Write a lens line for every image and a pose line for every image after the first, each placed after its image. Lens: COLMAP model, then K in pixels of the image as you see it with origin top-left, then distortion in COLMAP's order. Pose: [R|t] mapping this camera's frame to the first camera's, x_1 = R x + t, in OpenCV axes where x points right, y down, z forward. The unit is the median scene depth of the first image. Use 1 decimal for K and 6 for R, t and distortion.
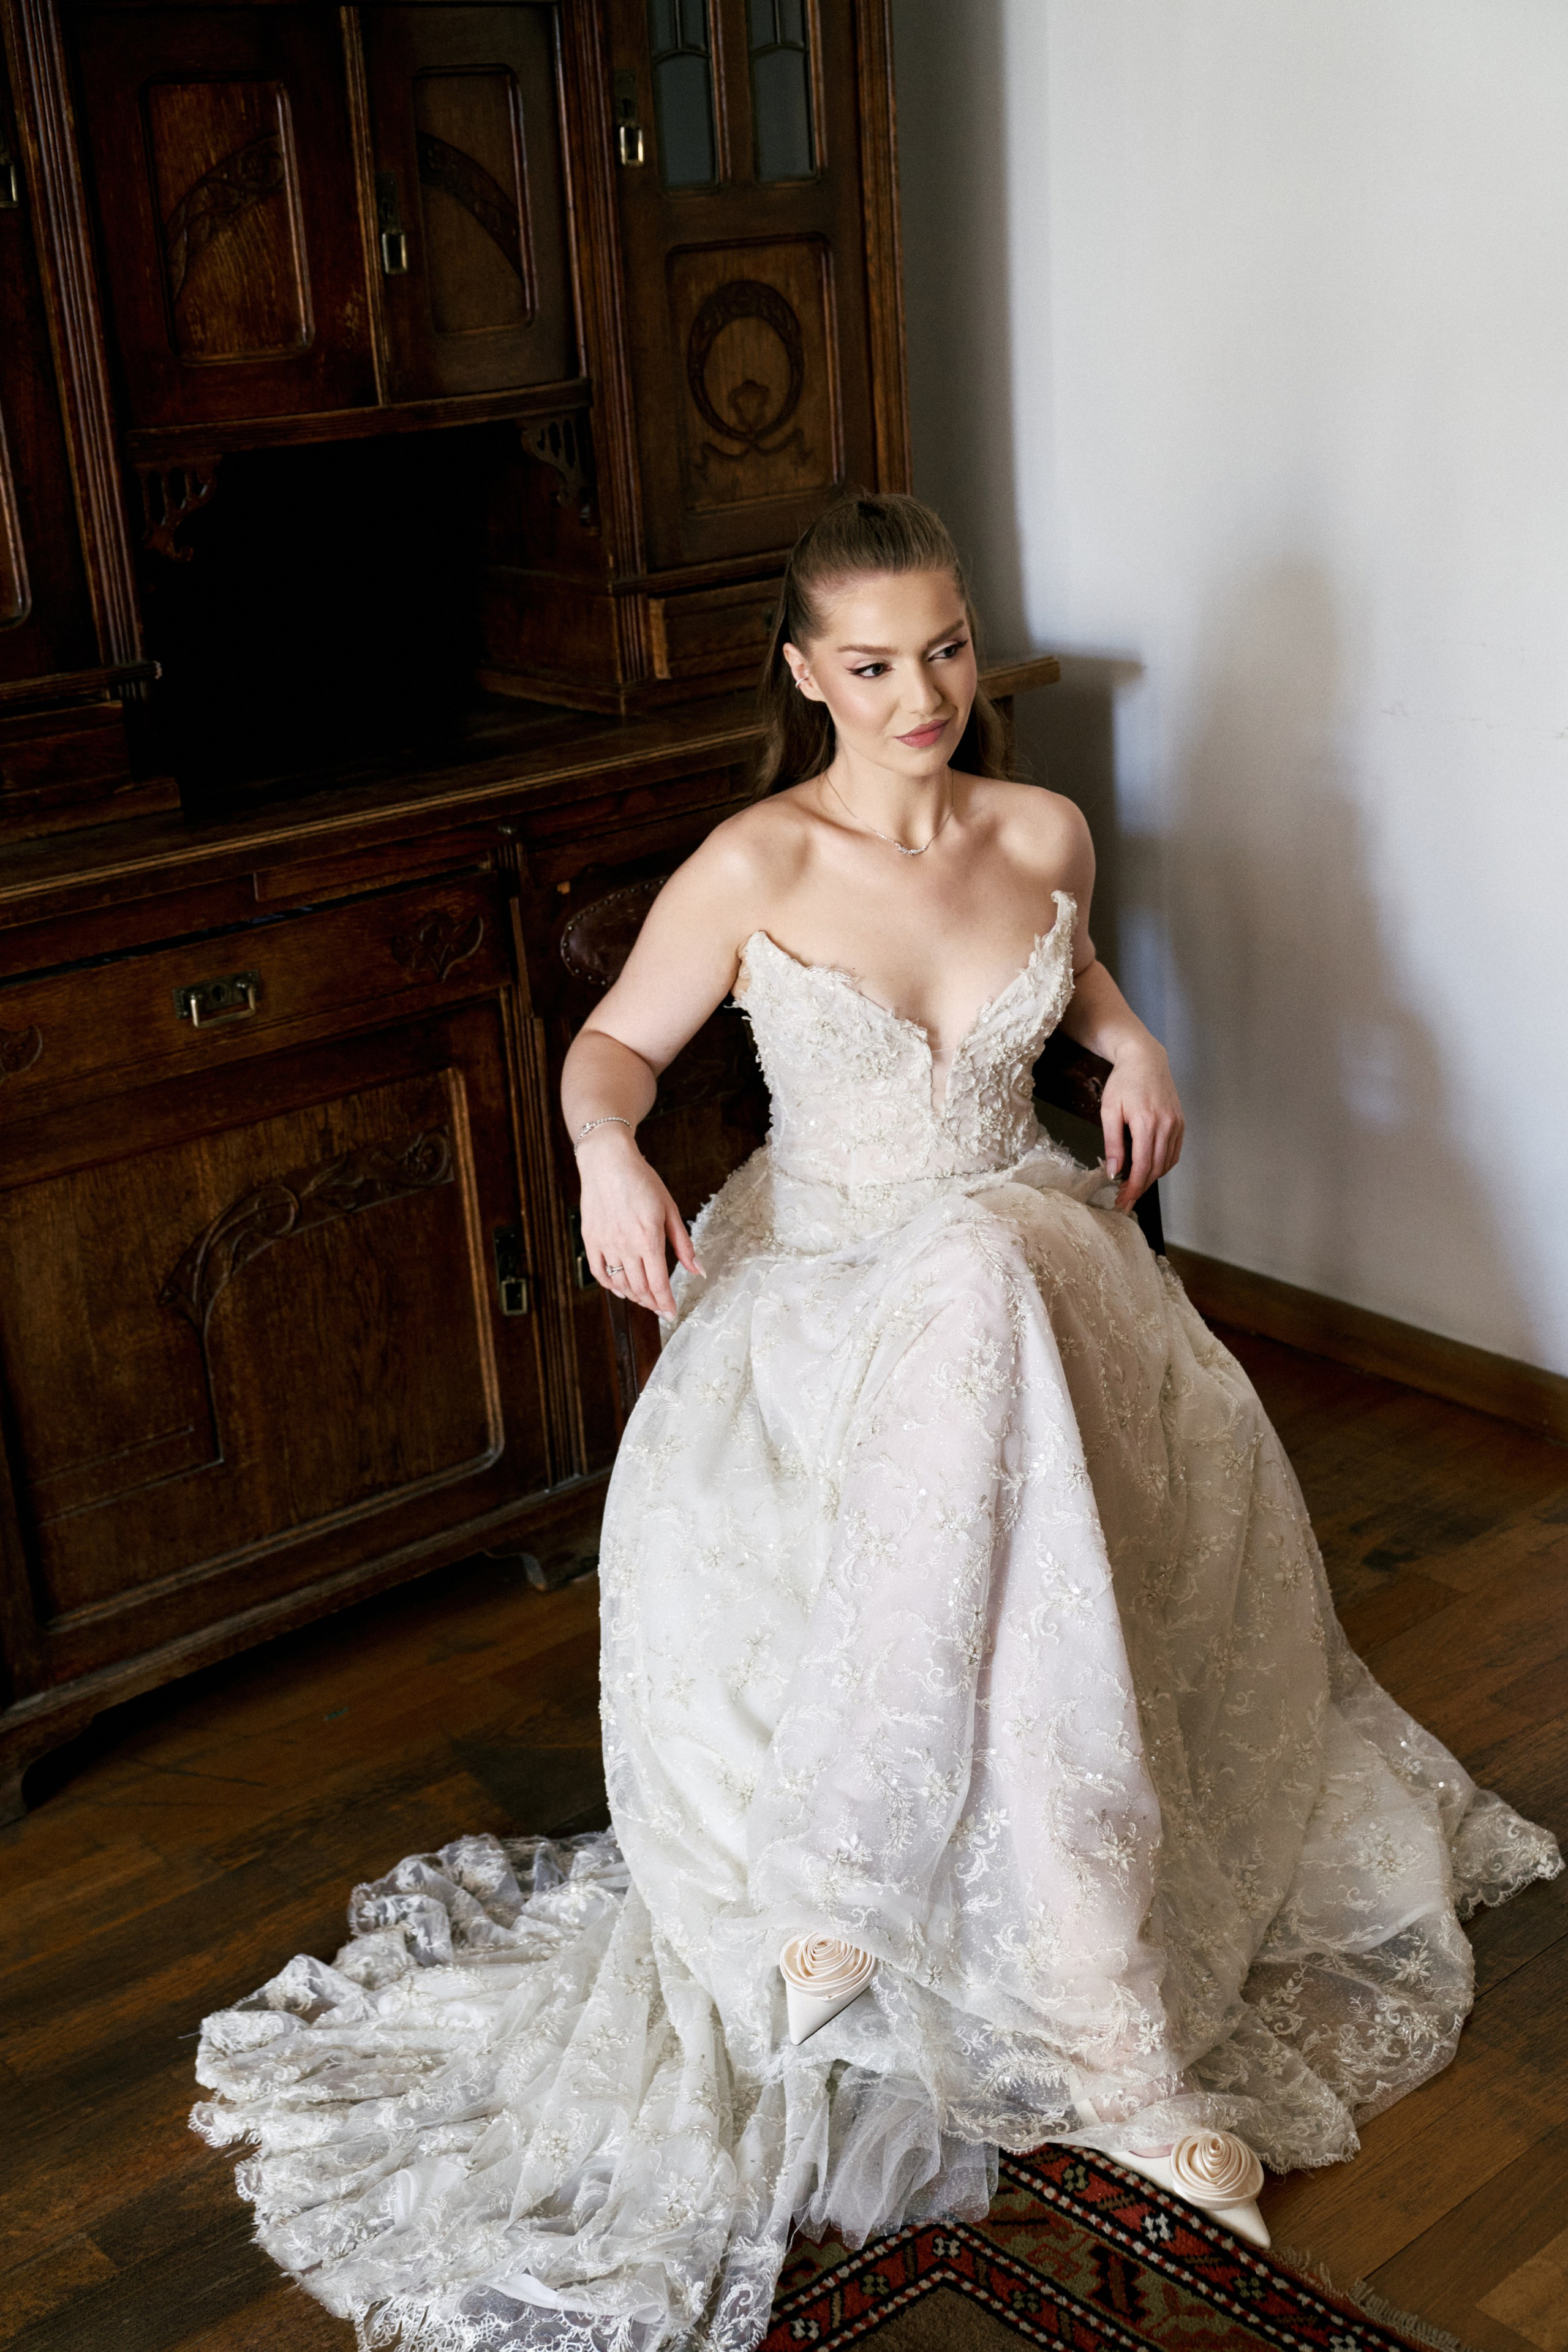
lens RADIAL K [[2728.8, 0, 784.0], [0, 2728.8, 1176.0], [0, 0, 1]] dist [-0.014829, 0.013180]
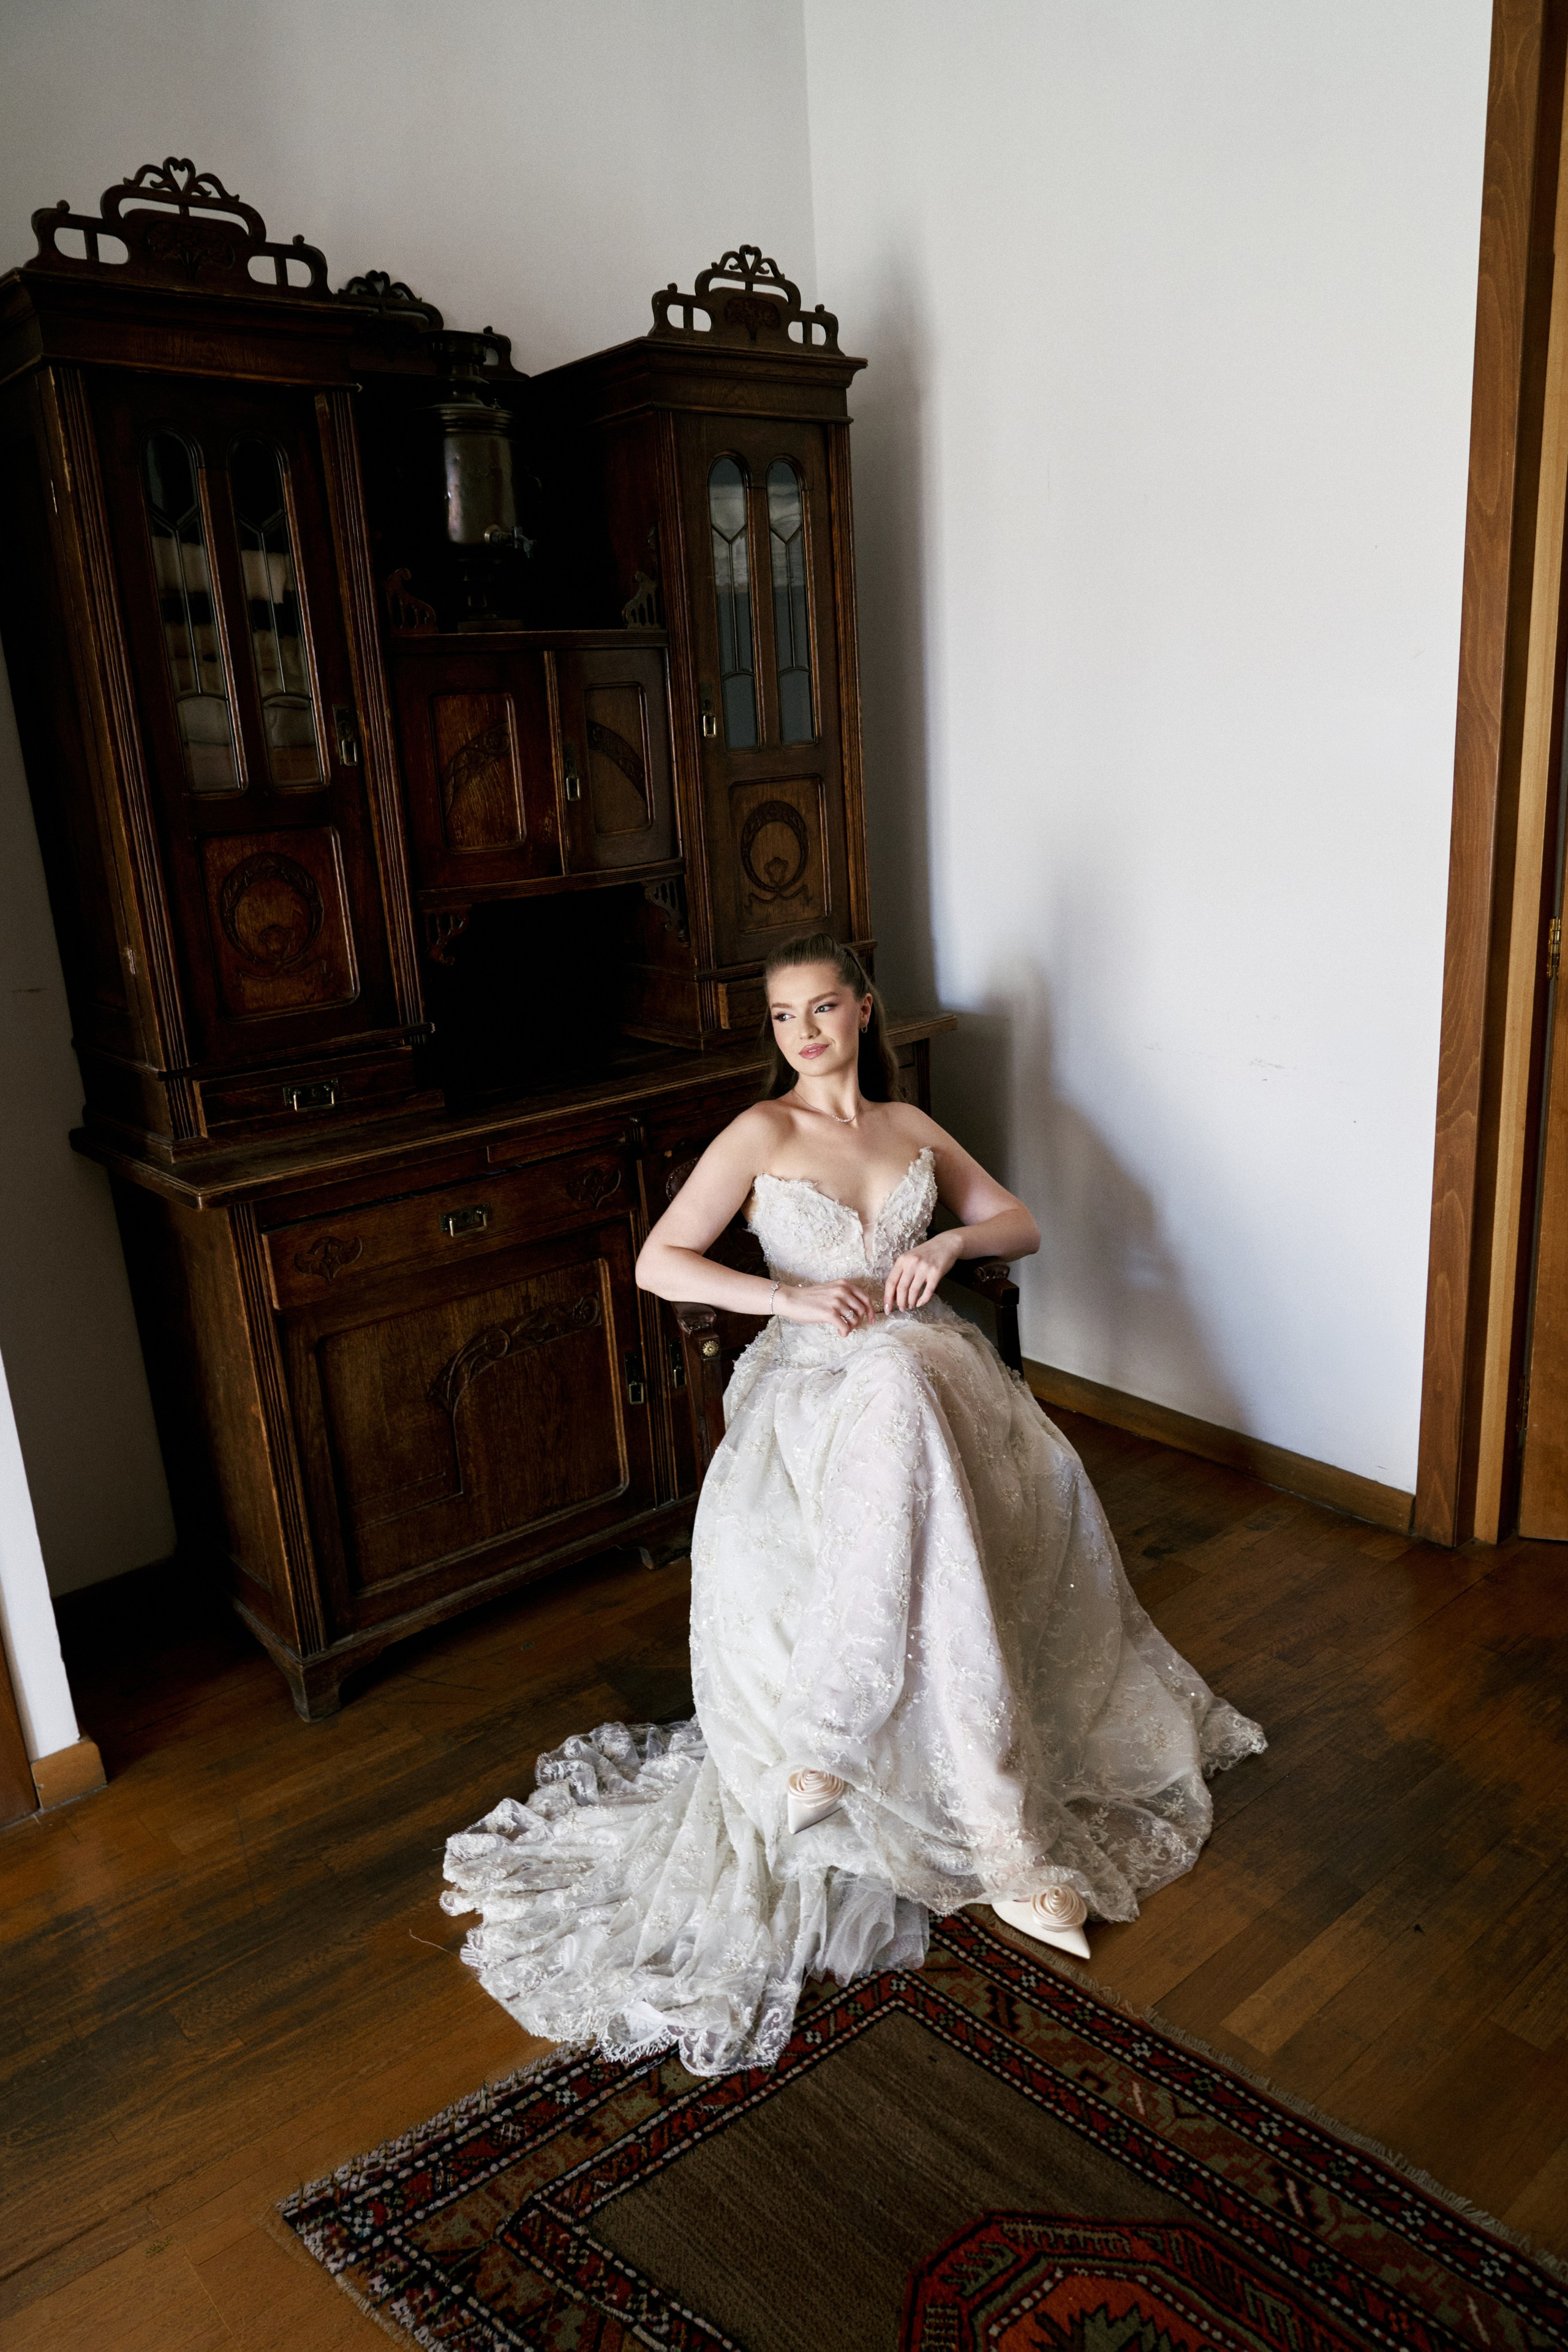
lens RADIAL K [[1630.4, 0, 784.0], [0, 1630.4, 1176.0], [0, 0, 1]] dist [-0.000154, -0.005231]
pose [[0.999997, 0.001772, -0.001820, -0.006957], [-0.001901, 0.997312, -0.073242, -0.018551], [0.001686, 0.073245, 0.997313, -0.016764]]
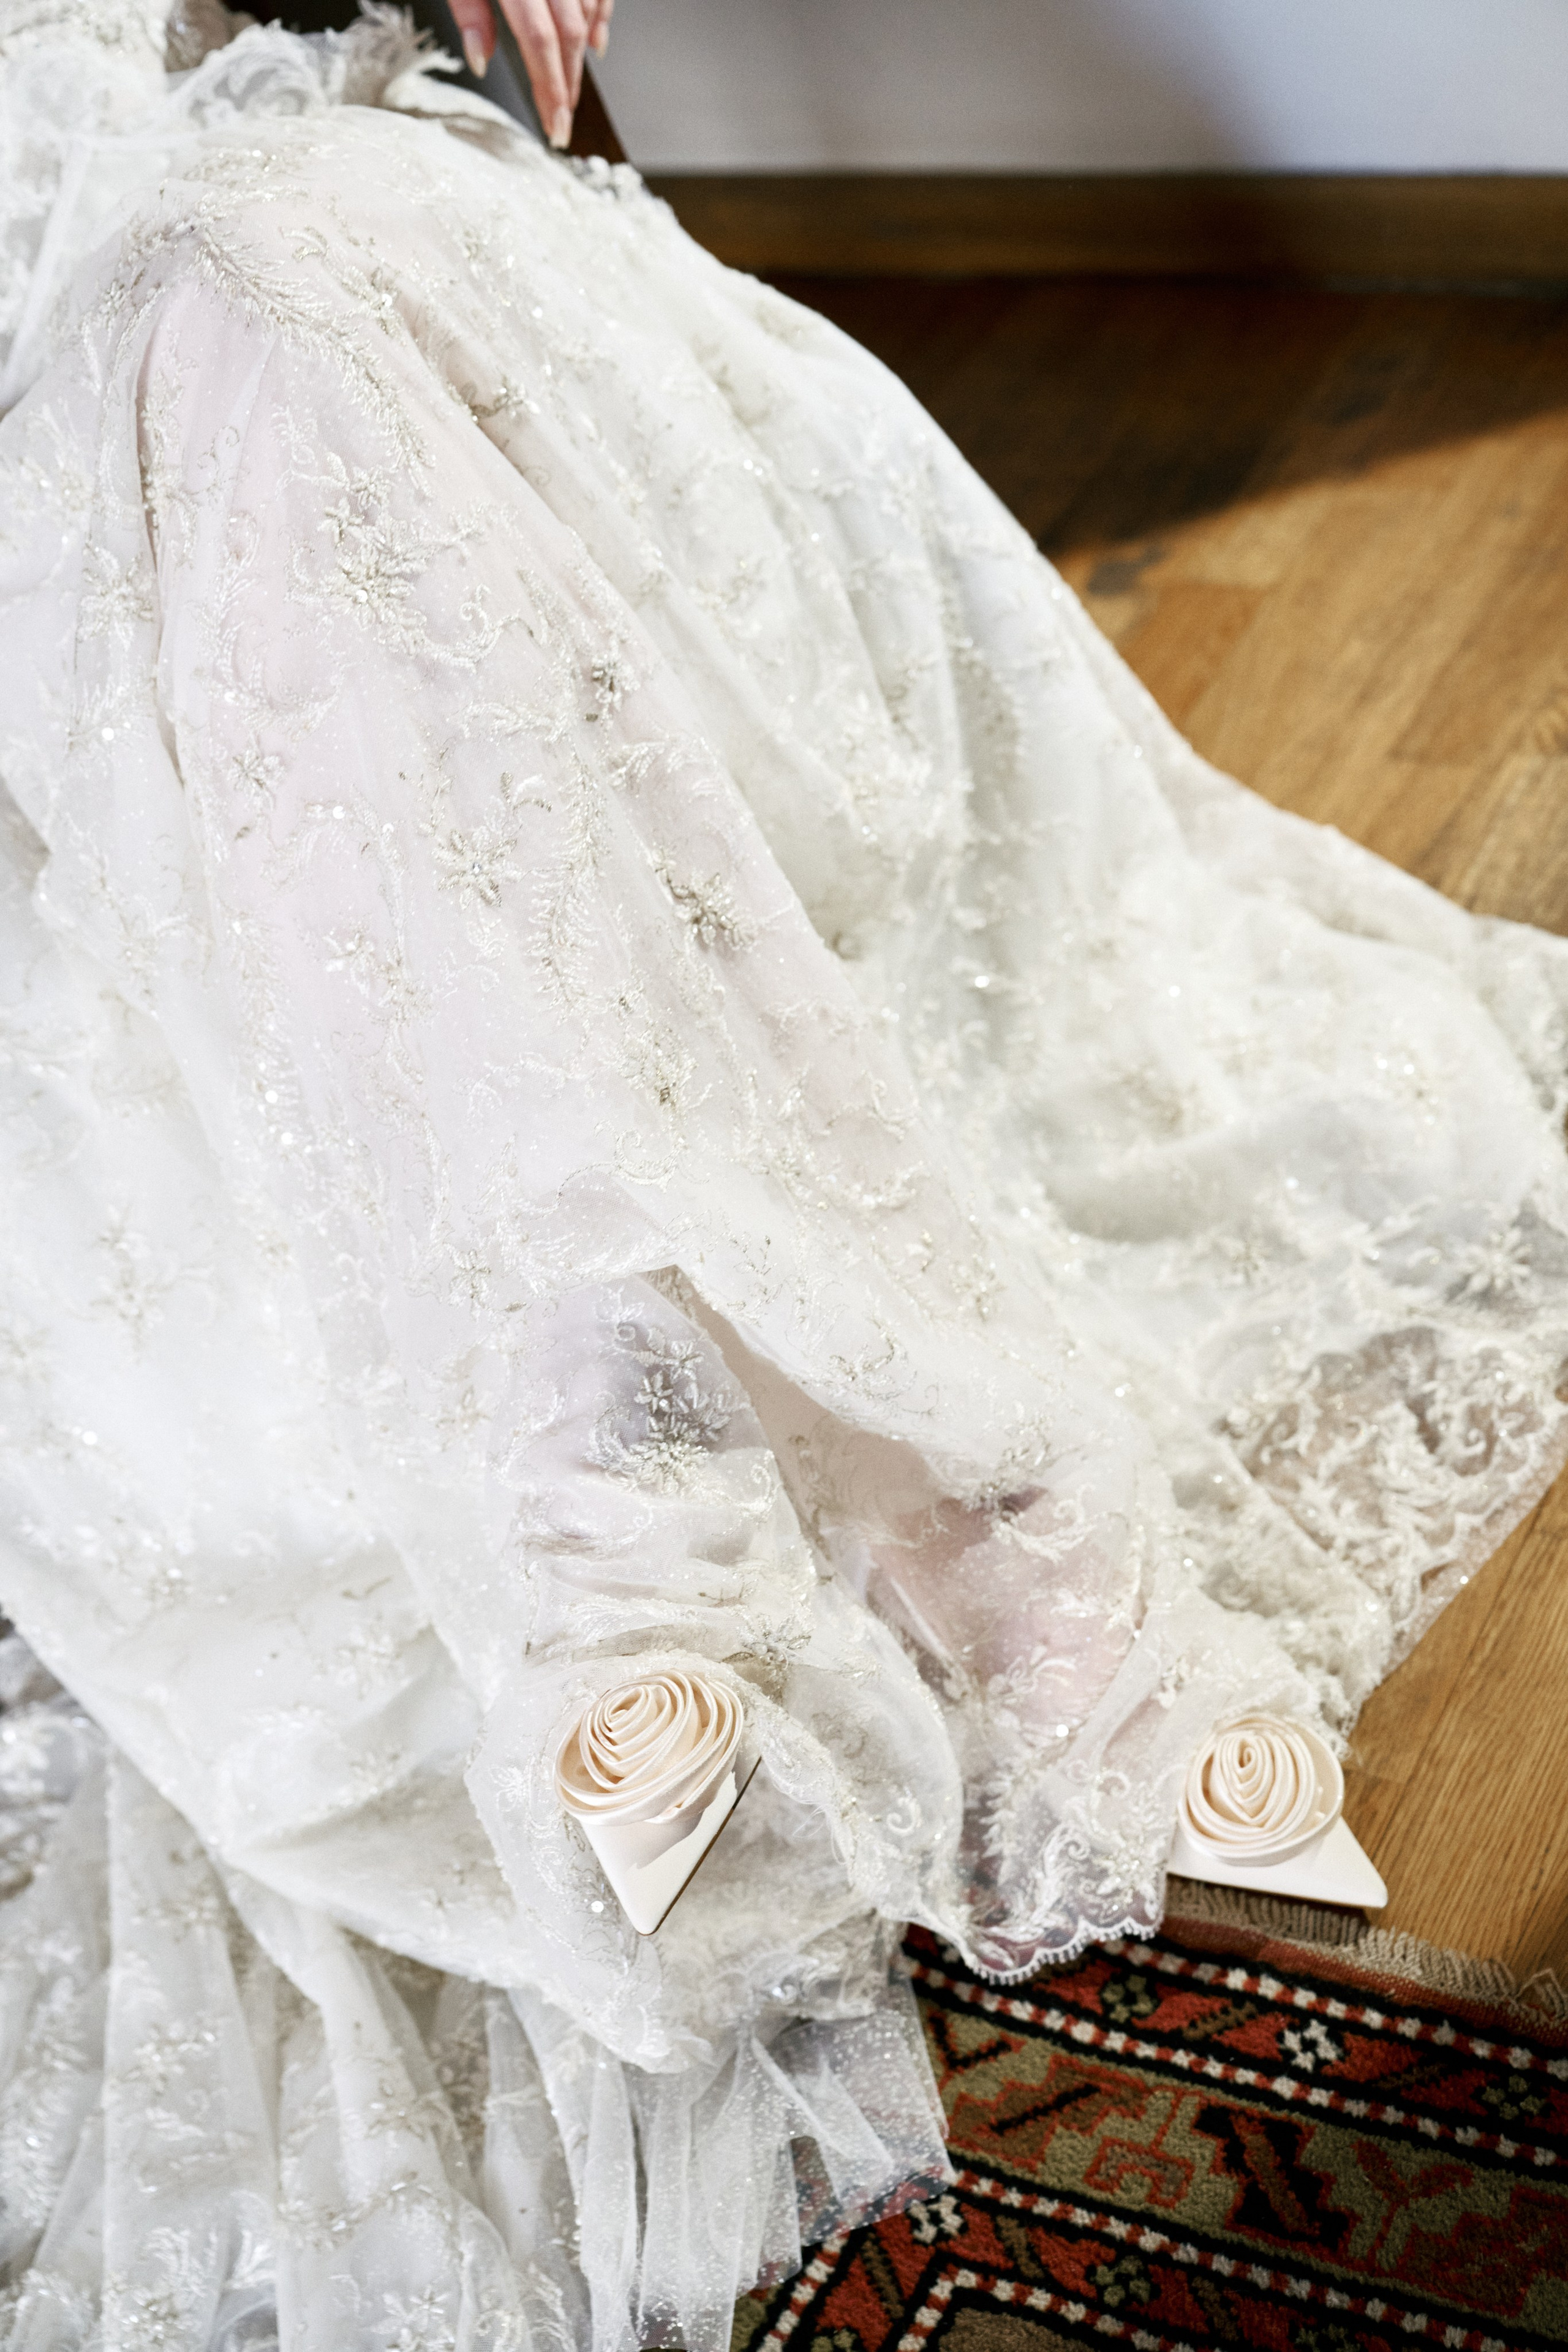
lens RADIAL K [[3144.9, 0, 784.0], [0, 3144.9, 1176.0], [0, 0, 1]] dist [-0.017602, 0.012455]
pose [[0.921878, -0.369812, 0.115670, 0.029884], [0.314747, 0.888801, 0.333116, 0.007254], [-0.225998, -0.270686, 0.935764, 0.401873]]
